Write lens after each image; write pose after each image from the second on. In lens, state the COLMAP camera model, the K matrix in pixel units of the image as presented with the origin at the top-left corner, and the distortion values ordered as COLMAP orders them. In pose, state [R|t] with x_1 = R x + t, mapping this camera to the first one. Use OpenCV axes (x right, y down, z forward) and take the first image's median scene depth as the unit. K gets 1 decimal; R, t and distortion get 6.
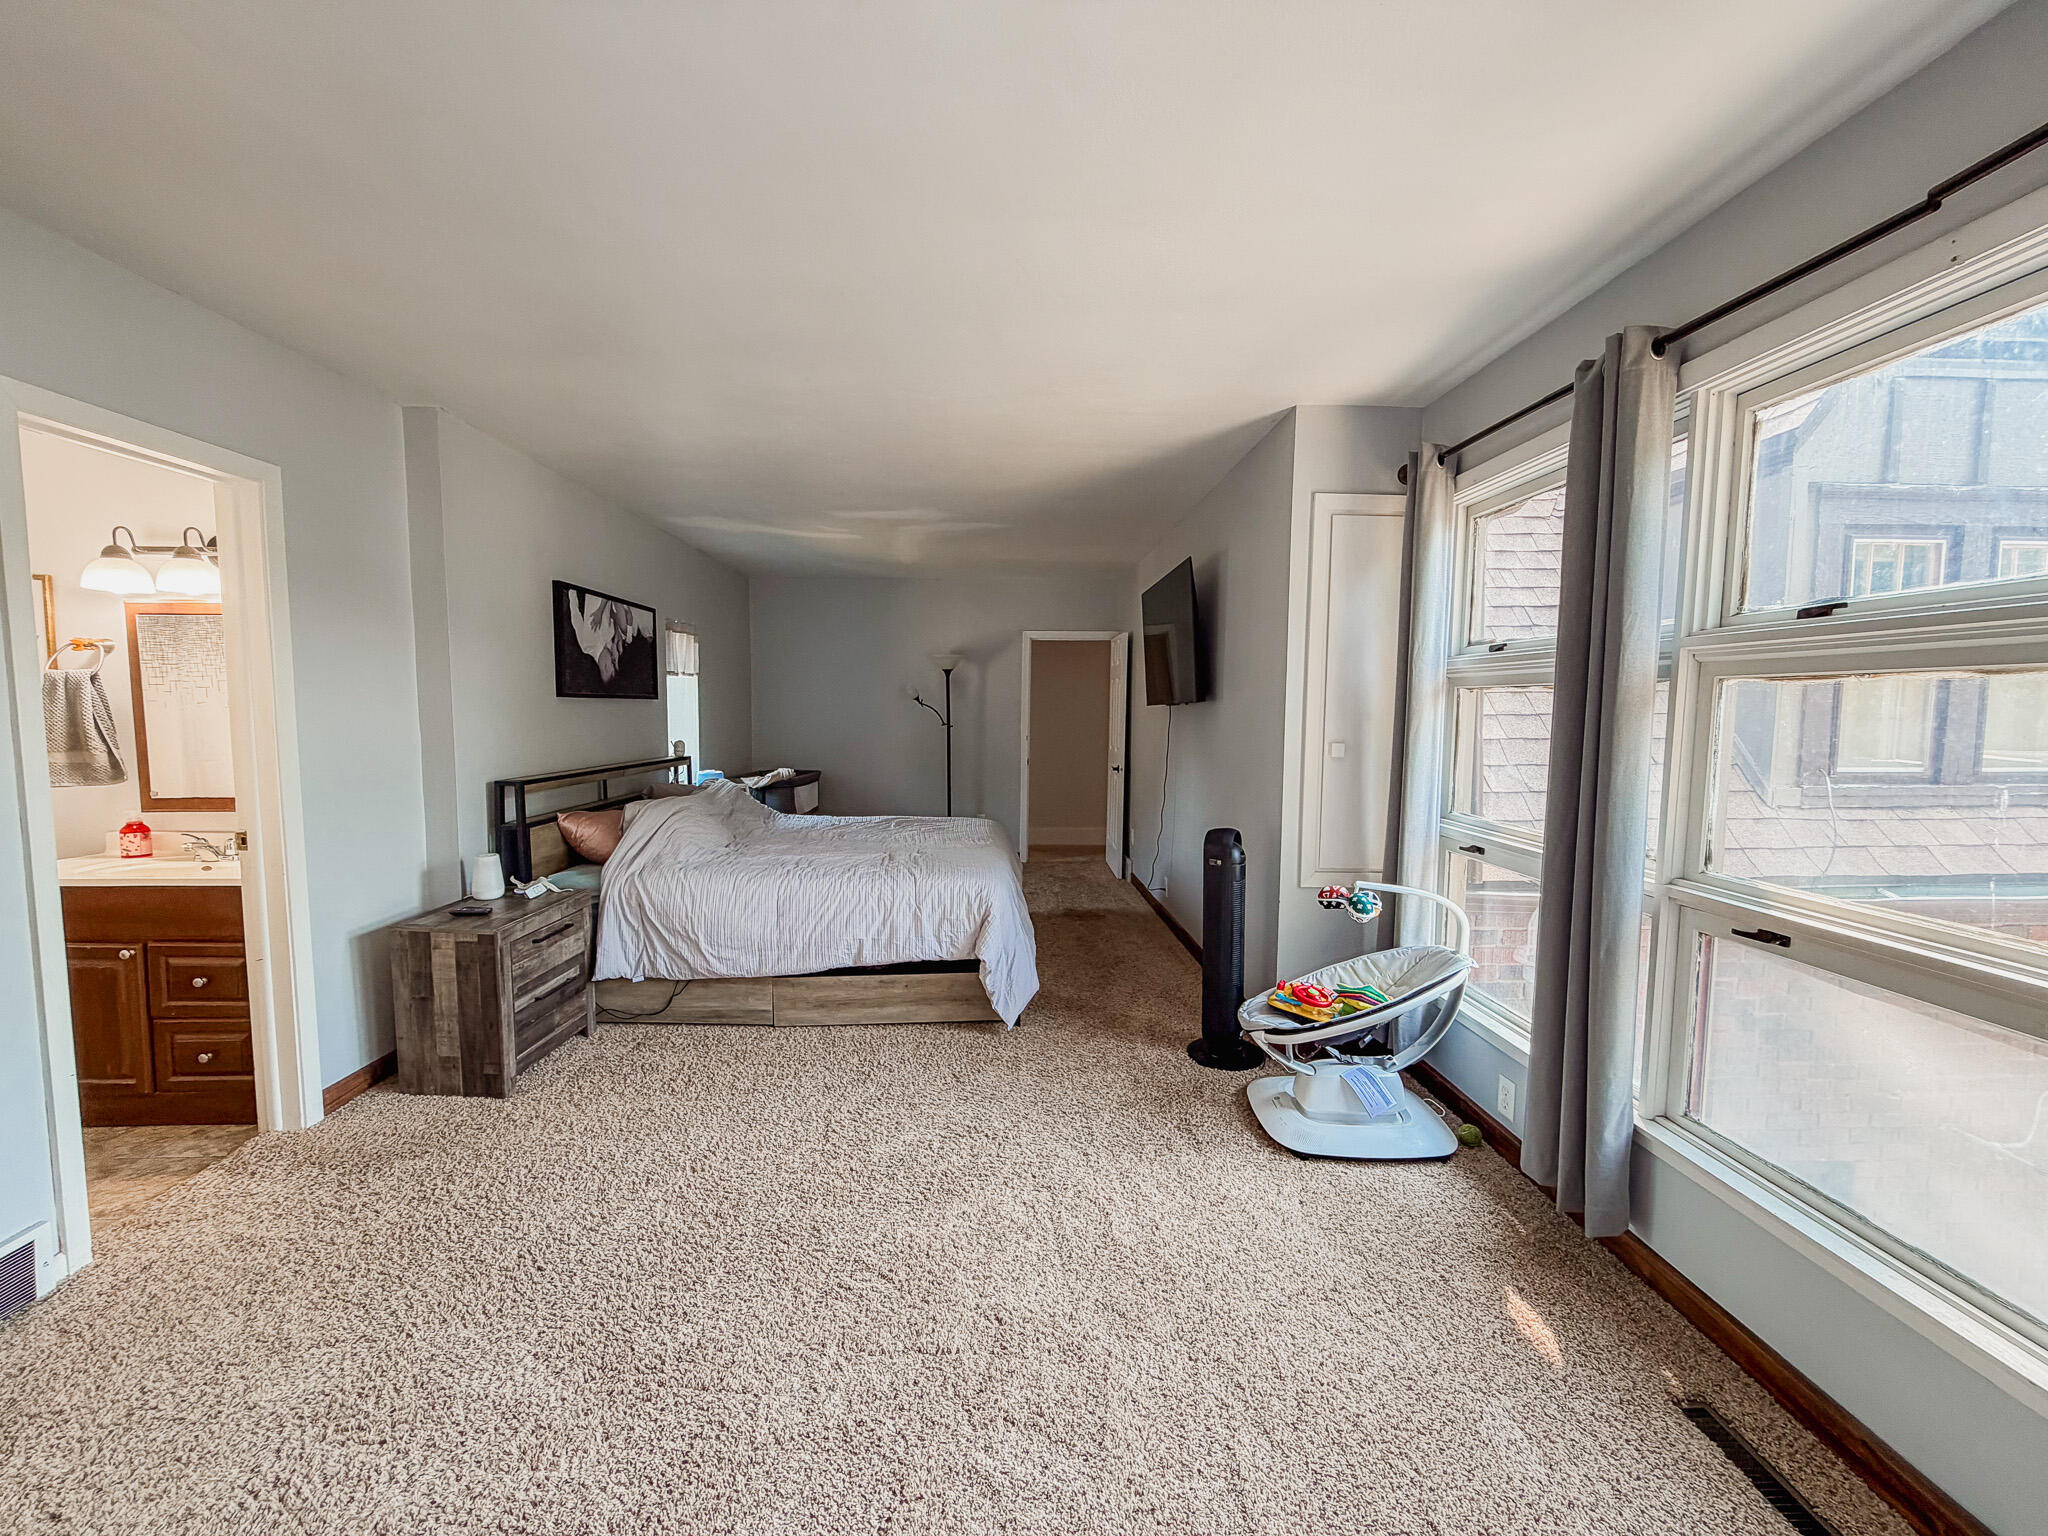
lens RADIAL K [[814.3, 0, 1024.8], [0, 814.3, 770.7], [0, 0, 1]] dist [0.000351, -0.000009]
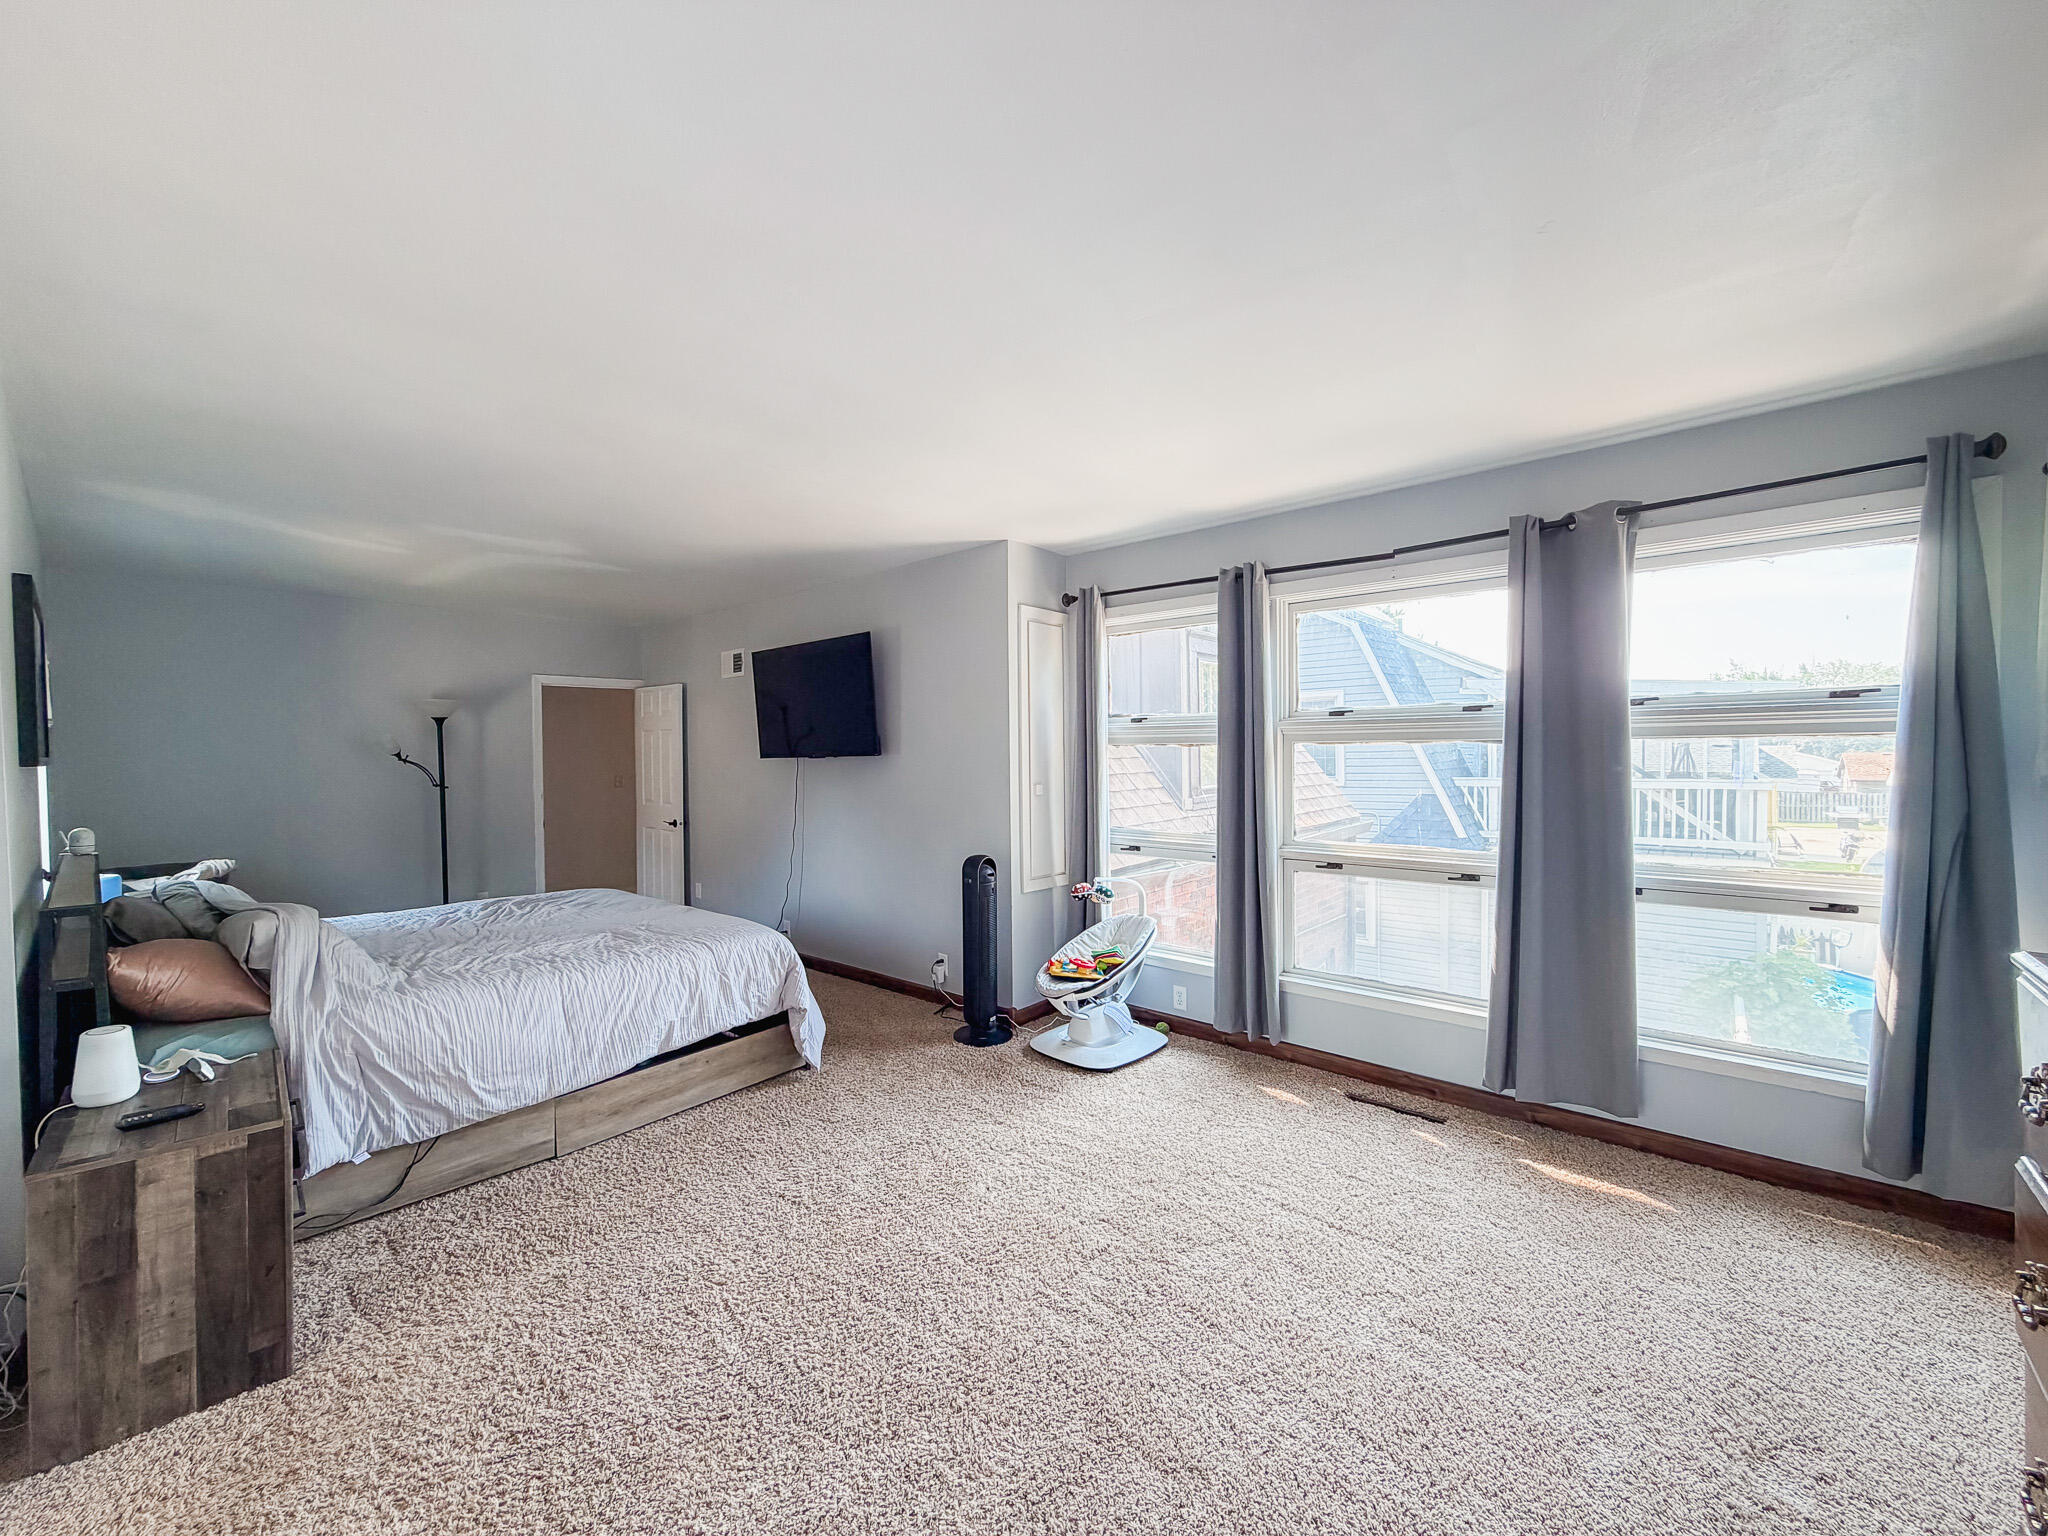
lens RADIAL K [[814.3, 0, 1021.3], [0, 814.3, 769.2], [0, 0, 1]] dist [0.000351, -0.000009]
pose [[0.685046, -0.032201, 0.727788, -0.647388], [0.071668, 0.997155, -0.023340, -0.029540], [-0.724966, 0.068148, 0.685405, 0.071827]]
